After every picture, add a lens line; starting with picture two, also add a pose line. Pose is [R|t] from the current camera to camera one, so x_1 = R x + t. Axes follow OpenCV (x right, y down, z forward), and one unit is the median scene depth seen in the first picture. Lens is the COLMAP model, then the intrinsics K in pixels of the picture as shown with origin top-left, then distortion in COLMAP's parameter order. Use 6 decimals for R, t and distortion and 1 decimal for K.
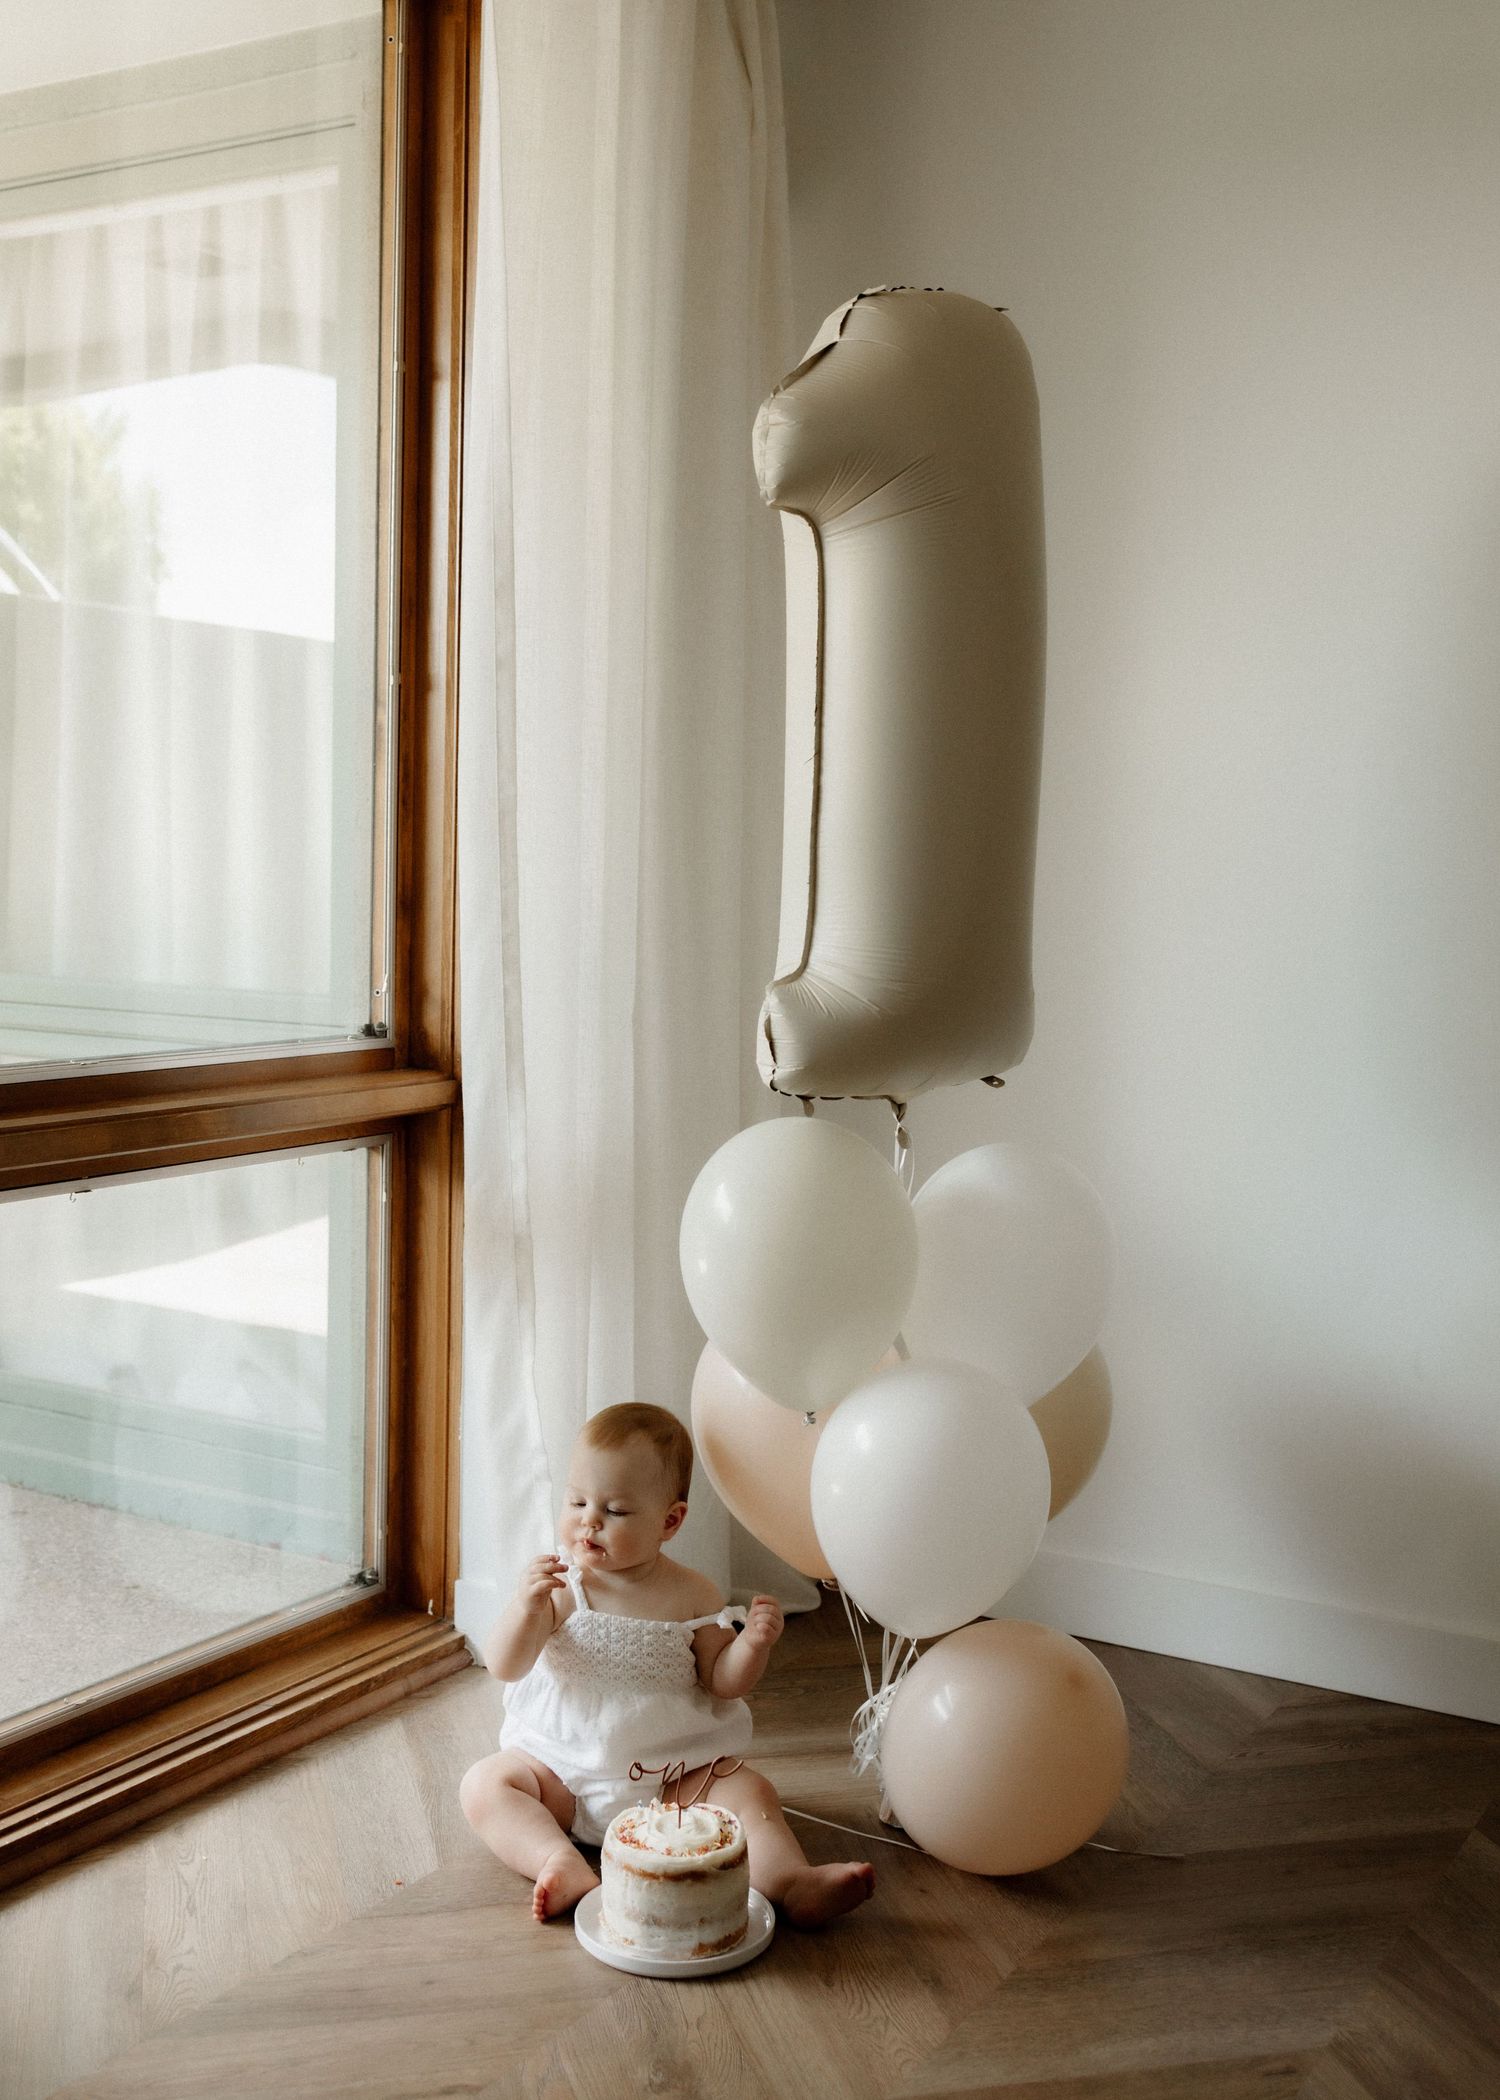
lens RADIAL K [[2201.8, 0, 757.0], [0, 2201.8, 923.1], [0, 0, 1]] dist [0.006906, 0.010105]
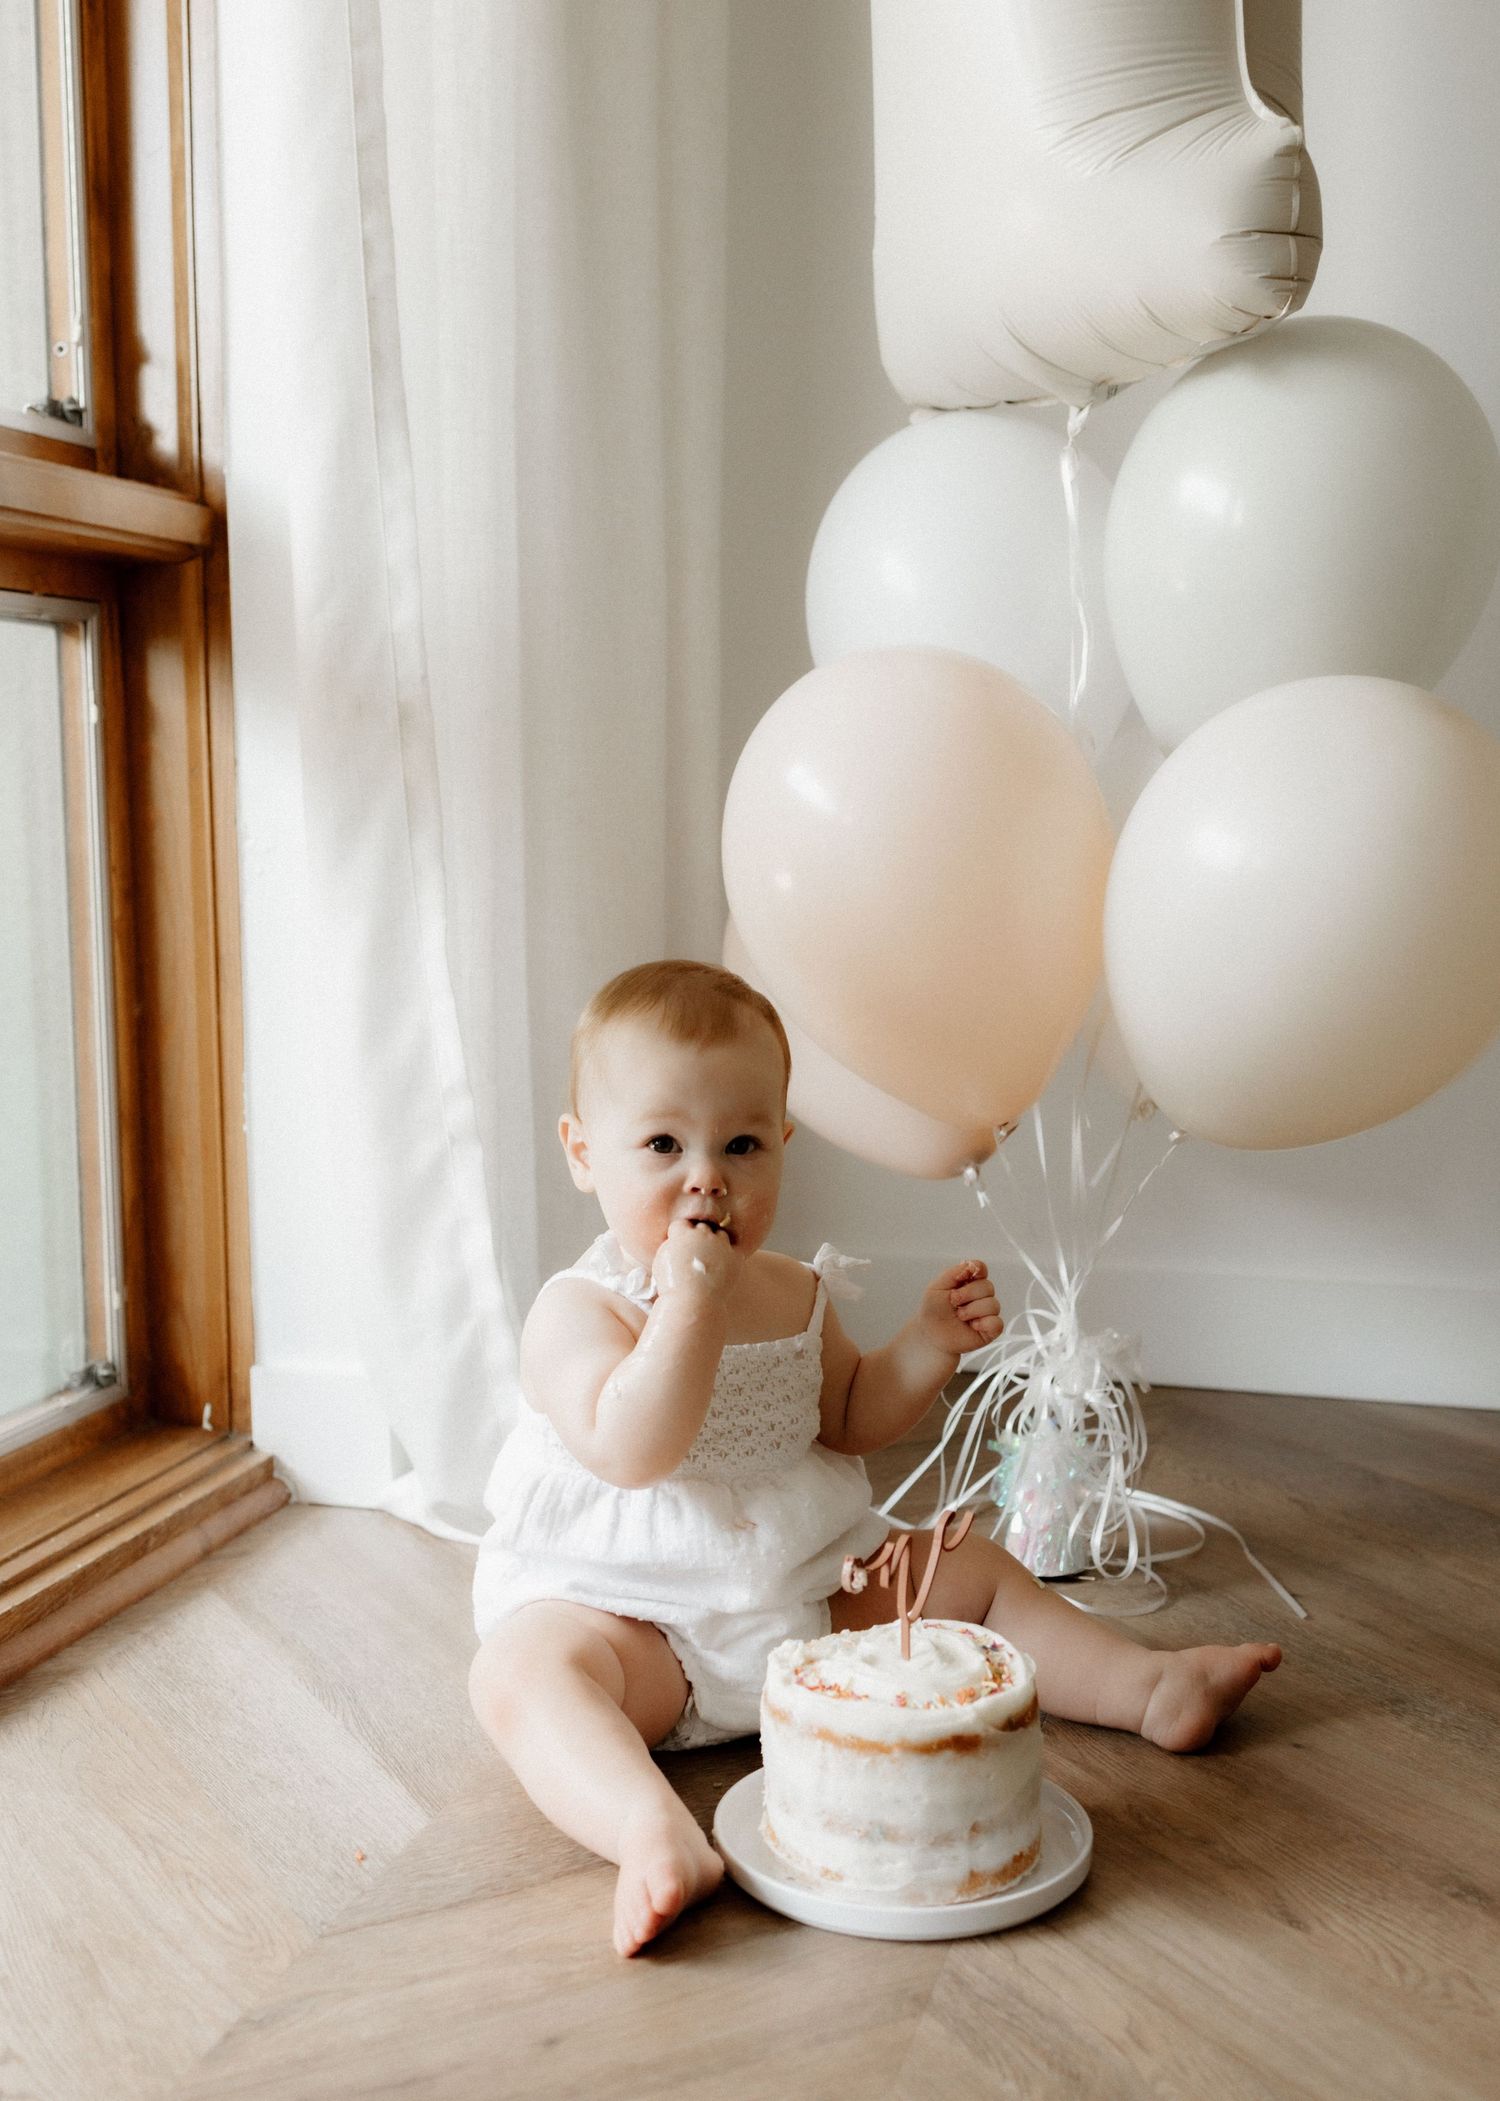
lens RADIAL K [[2272.2, 0, 783.4], [0, 2272.2, 982.1], [0, 0, 1]] dist [0.013628, 0.001298]
pose [[0.961712, -0.054994, 0.268489, -0.160778], [0.039706, 0.997283, 0.062049, 0.165831], [-0.271172, -0.049013, 0.961282, 0.385065]]
